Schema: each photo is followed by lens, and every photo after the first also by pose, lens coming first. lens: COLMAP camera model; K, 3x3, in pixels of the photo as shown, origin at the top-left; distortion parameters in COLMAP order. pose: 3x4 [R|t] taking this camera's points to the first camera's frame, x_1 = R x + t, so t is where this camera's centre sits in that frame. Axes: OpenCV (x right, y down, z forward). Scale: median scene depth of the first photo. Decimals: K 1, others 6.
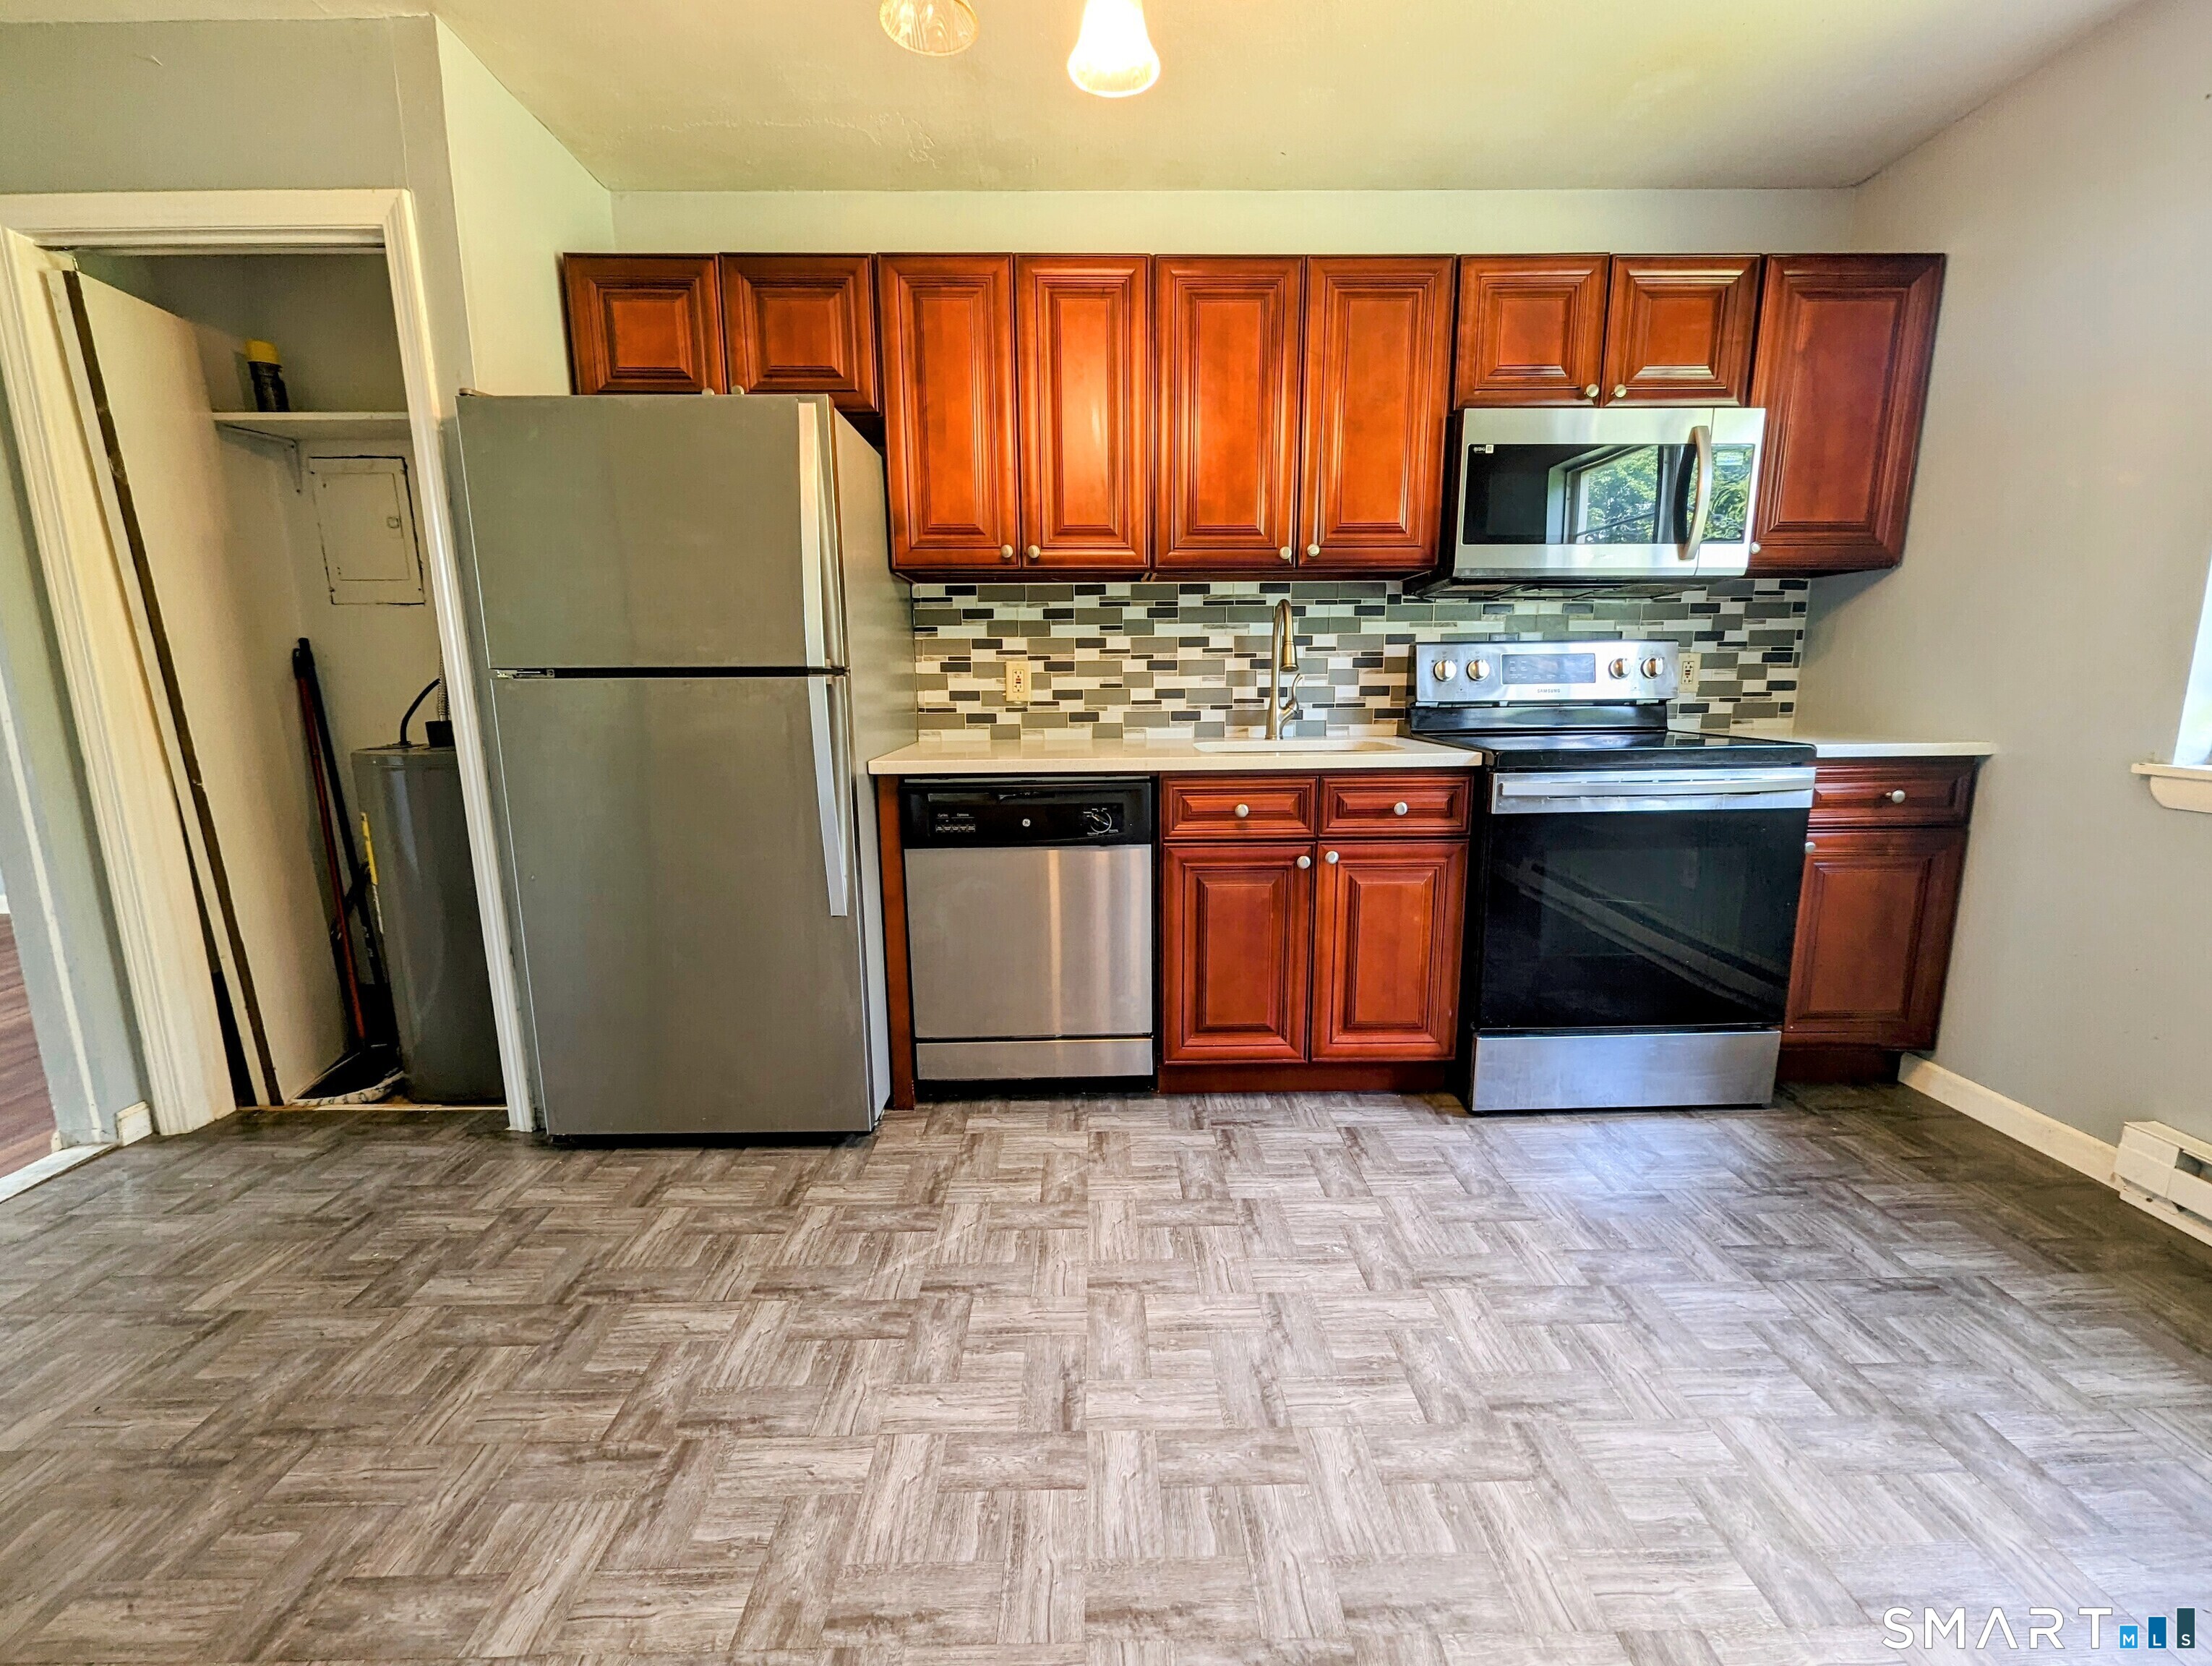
lens RADIAL K [[921.9, 0, 1111.9], [0, 921.9, 843.7], [0, 0, 1]] dist [0.001007, -0.000361]
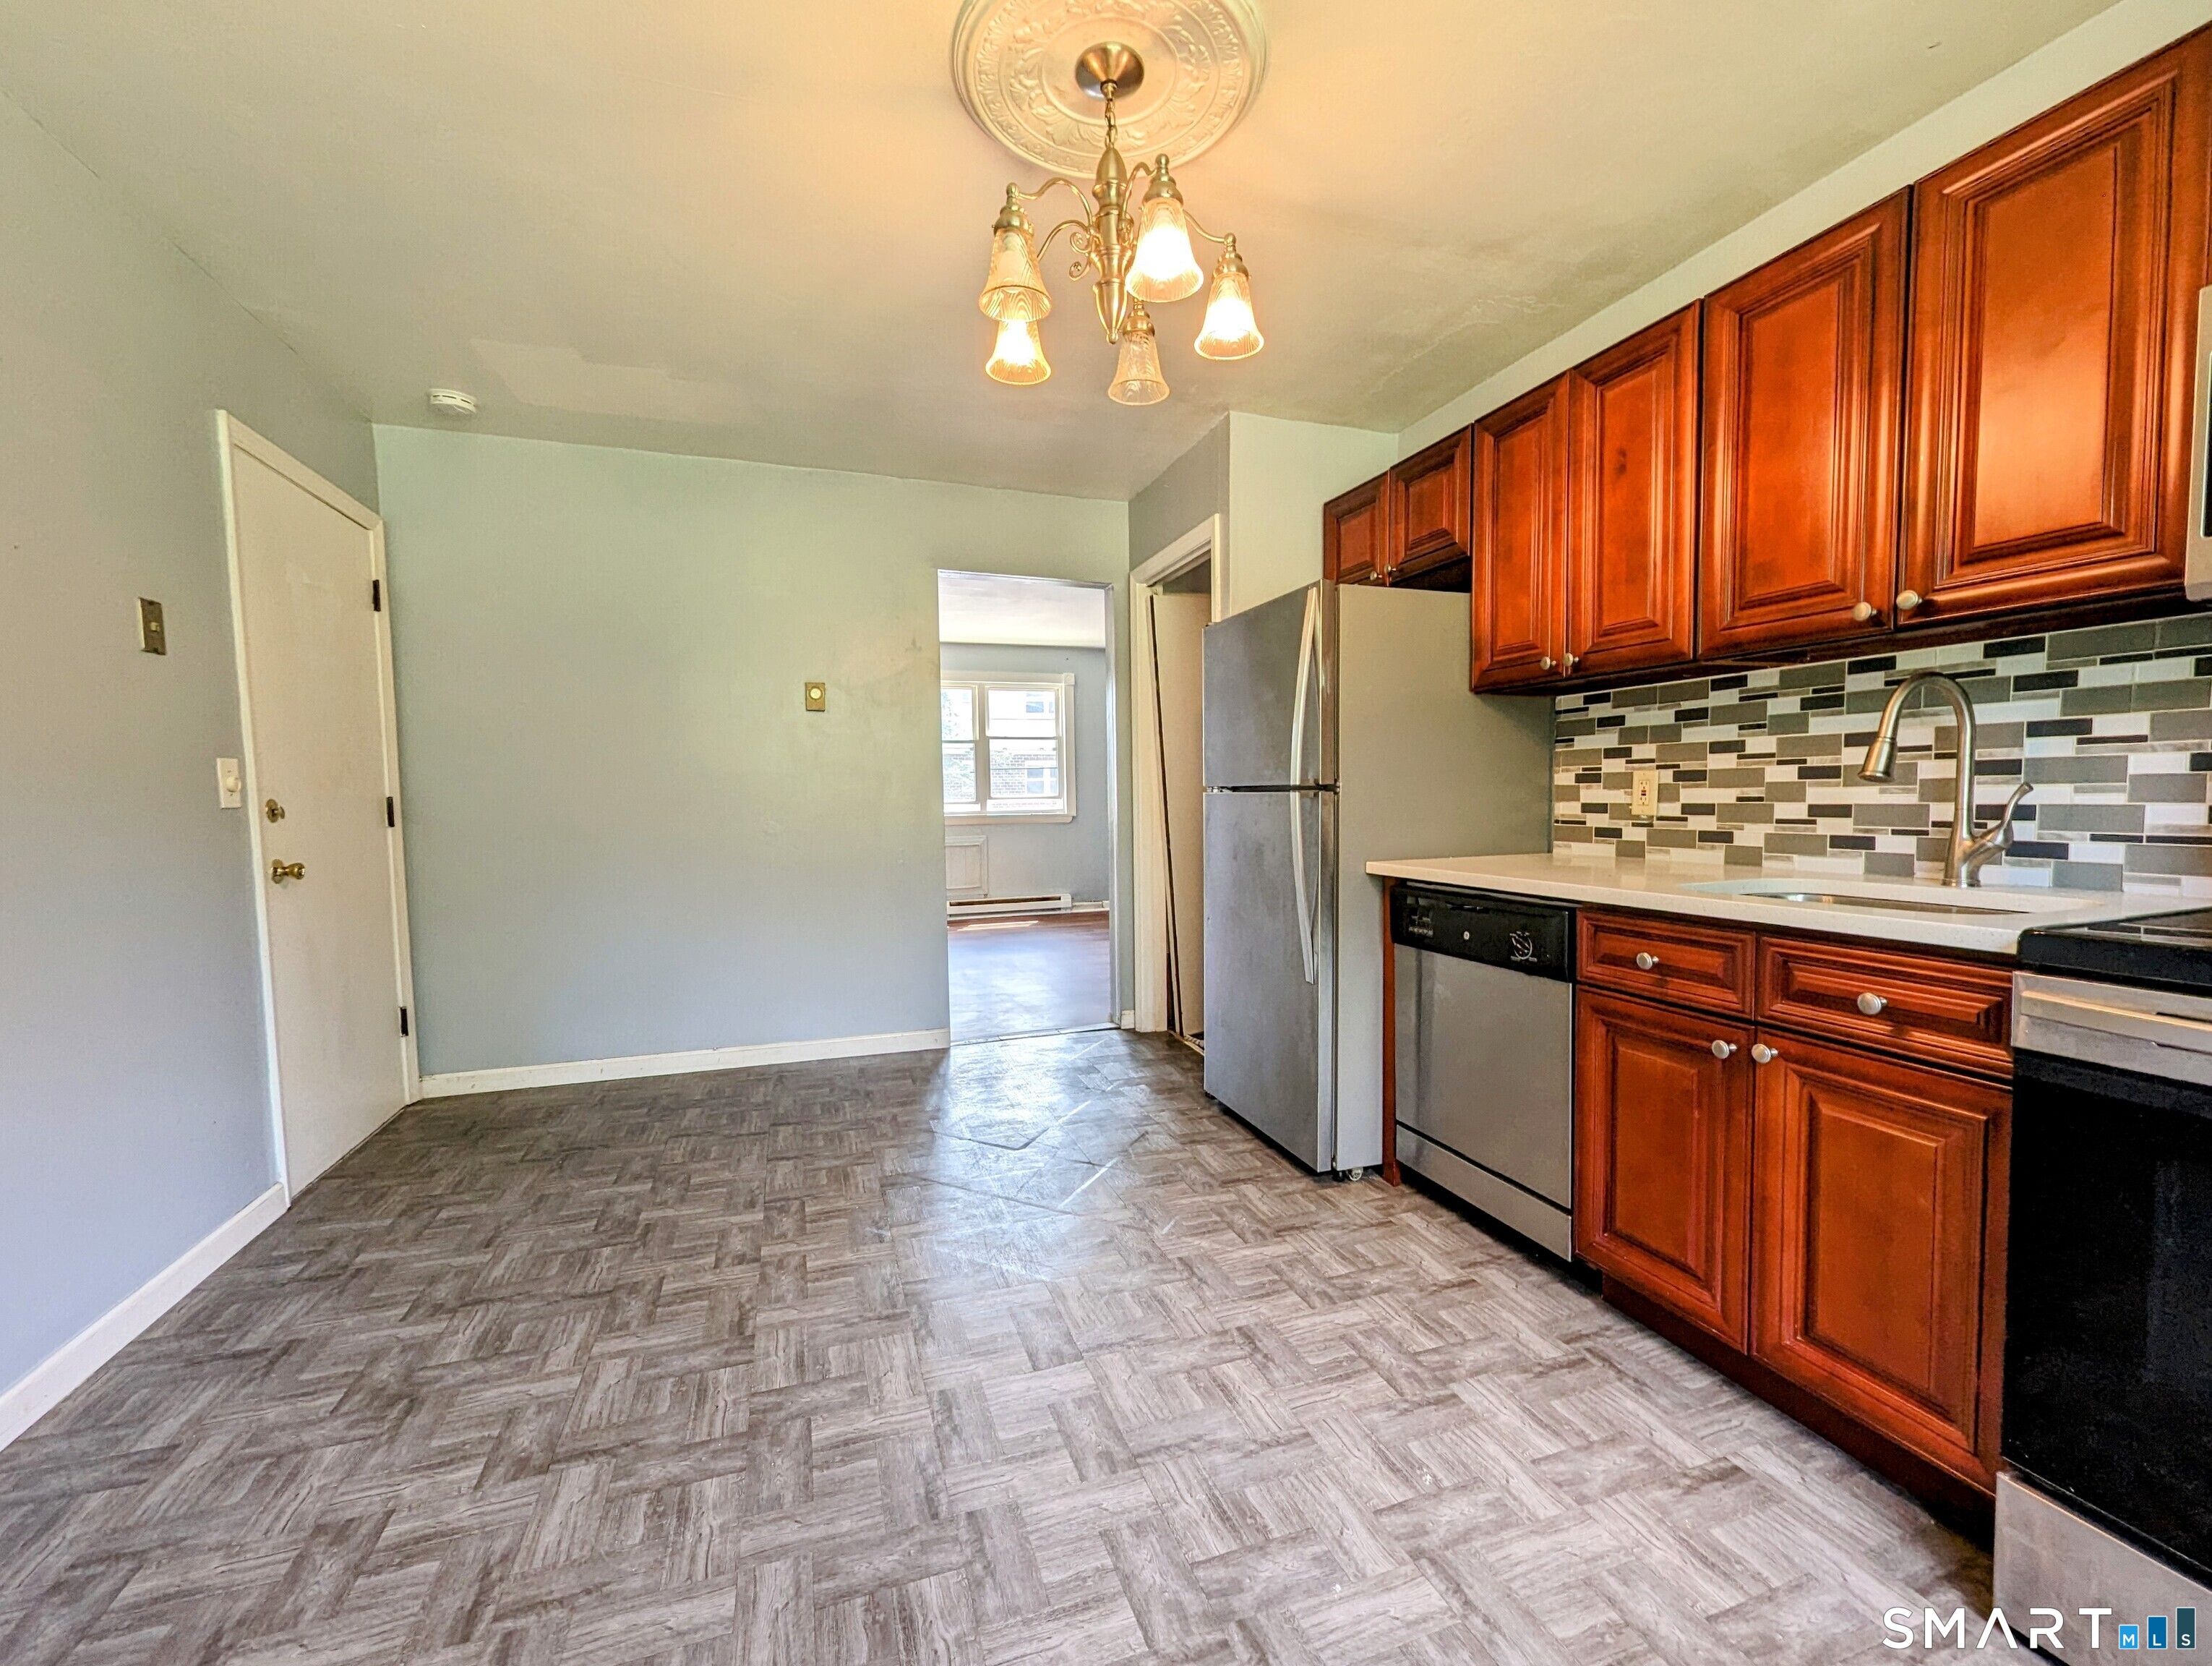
lens RADIAL K [[921.9, 0, 1111.9], [0, 921.9, 843.7], [0, 0, 1]] dist [0.001007, -0.000361]
pose [[0.309091, 0.057147, -0.949314, 0.615801], [-0.157719, 0.987451, 0.008091, -0.057722], [0.937863, 0.147224, 0.314226, 0.263291]]
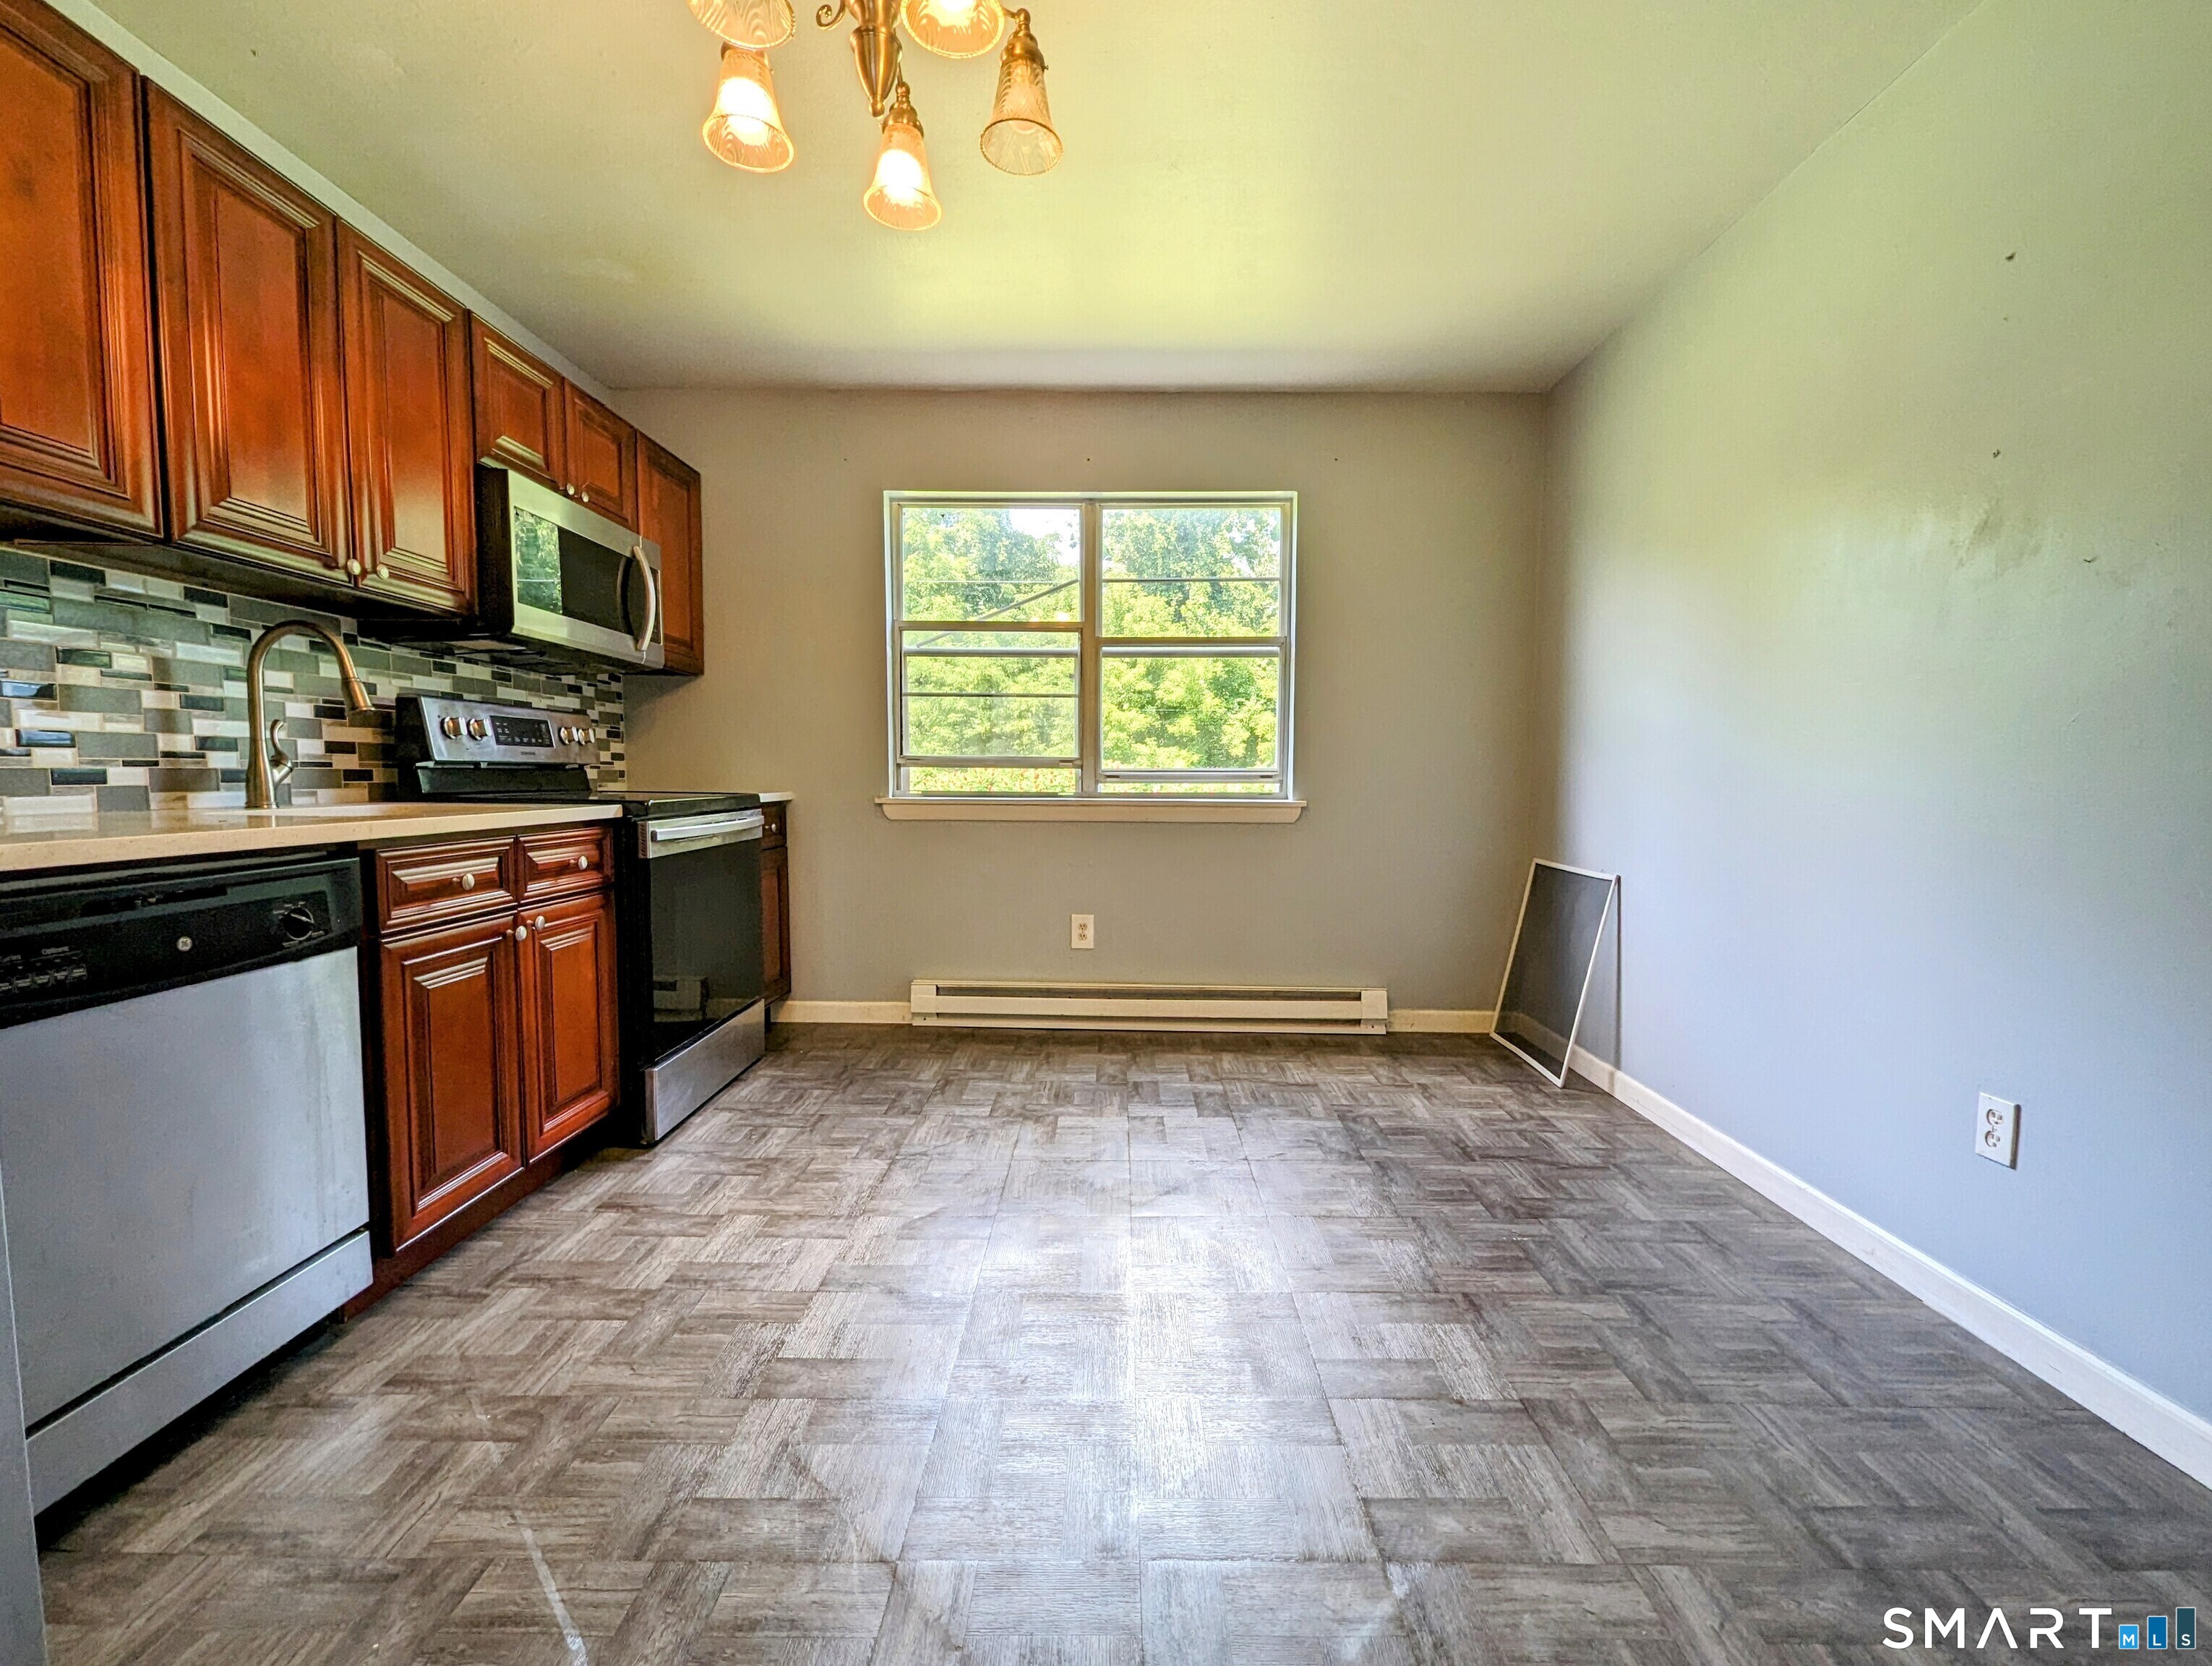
lens RADIAL K [[921.9, 0, 1111.9], [0, 921.9, 843.7], [0, 0, 1]] dist [0.001007, -0.000361]
pose [[0.024185, -0.063746, 0.997673, -0.545890], [0.168118, 0.984012, 0.058797, -0.017694], [-0.985470, 0.166305, 0.034515, 0.339095]]
